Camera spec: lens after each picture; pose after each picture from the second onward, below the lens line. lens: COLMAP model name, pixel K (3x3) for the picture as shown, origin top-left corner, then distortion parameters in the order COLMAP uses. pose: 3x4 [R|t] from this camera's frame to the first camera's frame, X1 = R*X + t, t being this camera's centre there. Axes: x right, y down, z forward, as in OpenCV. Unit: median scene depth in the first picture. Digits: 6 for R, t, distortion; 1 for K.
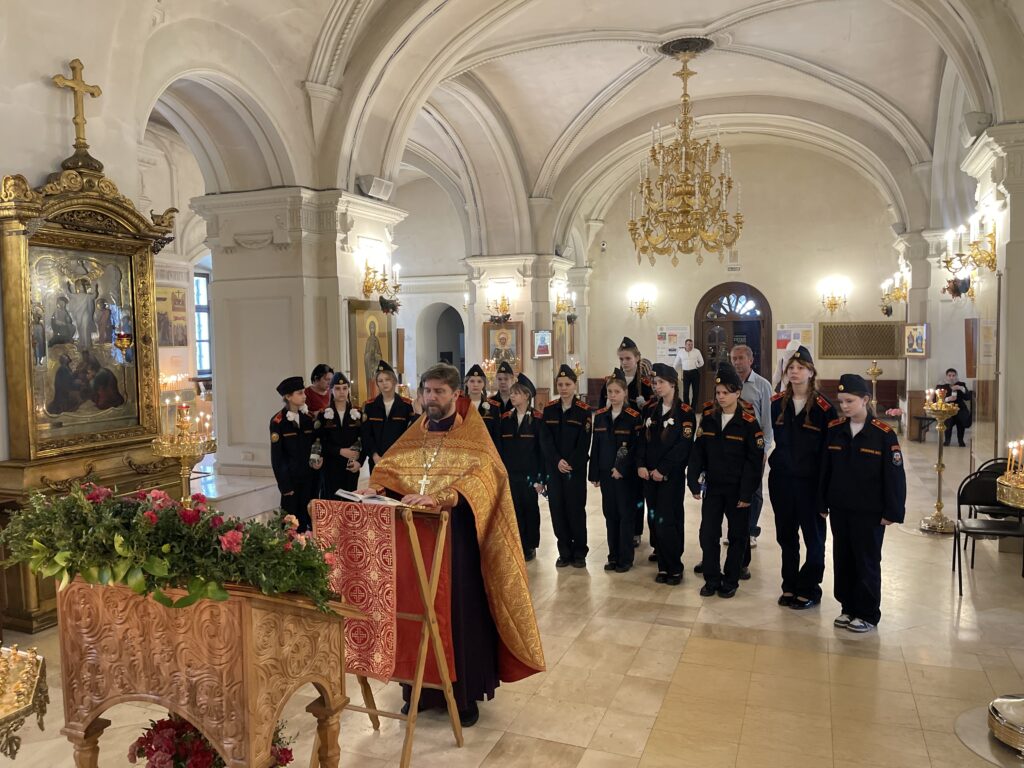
lens RADIAL K [[754.4, 0, 512.0], [0, 754.4, 384.0], [0, 0, 1]] dist [-0.025651, -0.003941]
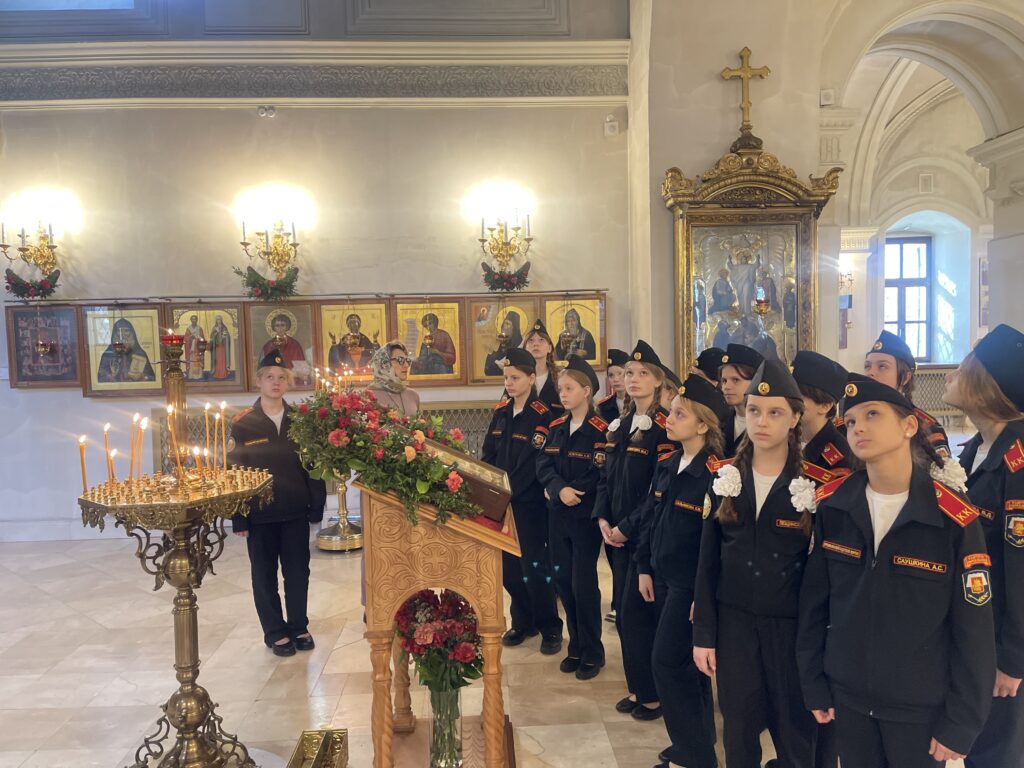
lens RADIAL K [[754.4, 0, 512.0], [0, 754.4, 384.0], [0, 0, 1]] dist [-0.025651, -0.003941]
pose [[0.417473, 0.060531, -0.906671, 0.292179], [-0.028809, 0.998159, 0.053373, 0.004172], [0.908232, 0.003838, 0.418449, 0.235319]]
